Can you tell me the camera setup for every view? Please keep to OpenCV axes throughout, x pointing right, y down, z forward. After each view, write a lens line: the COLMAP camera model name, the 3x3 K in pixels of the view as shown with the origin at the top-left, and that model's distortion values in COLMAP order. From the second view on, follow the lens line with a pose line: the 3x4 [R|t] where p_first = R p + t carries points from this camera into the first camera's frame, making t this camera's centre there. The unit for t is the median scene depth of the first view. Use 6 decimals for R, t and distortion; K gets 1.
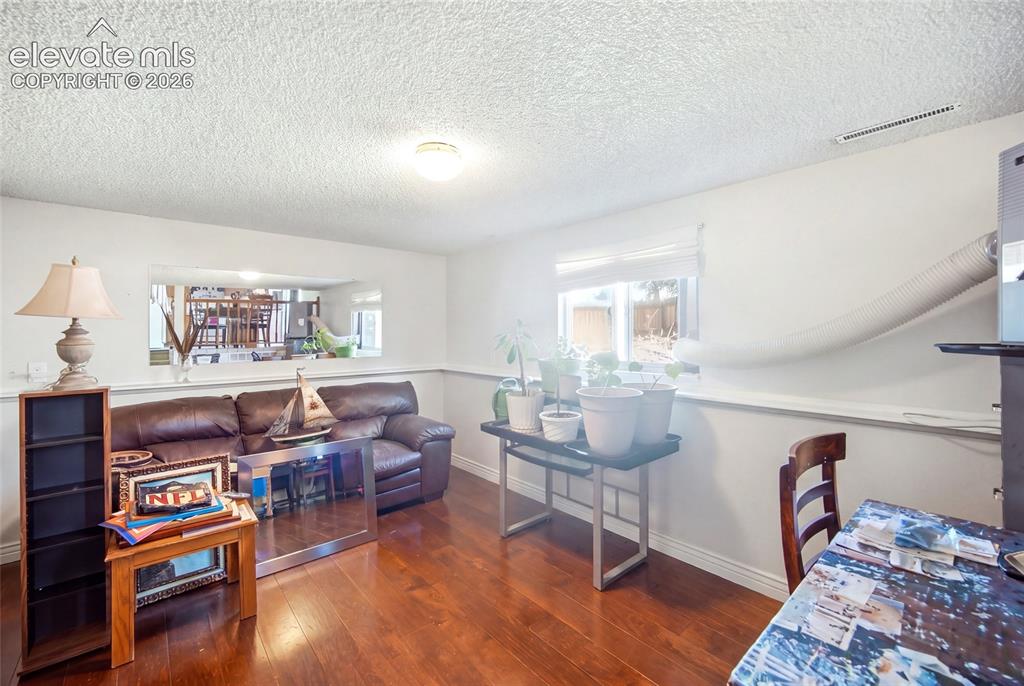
lens RADIAL K [[405.6, 0, 511.5], [0, 405.6, 338.0], [0, 0, 1]] dist [-0.001809, -0.000101]
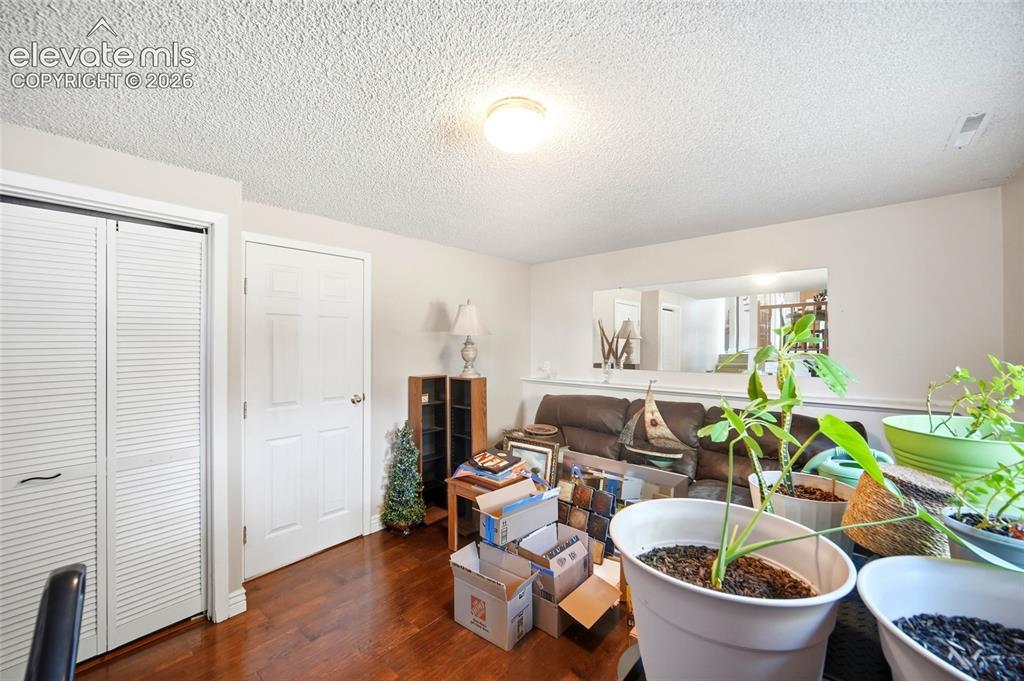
lens RADIAL K [[405.6, 0, 512.8], [0, 405.6, 343.1], [0, 0, 1]] dist [-0.001809, -0.000101]
pose [[0.115602, -0.001559, -0.993294, 0.378106], [-0.003286, 0.999993, -0.001952, -0.007763], [0.993290, 0.003490, 0.115596, 0.586105]]
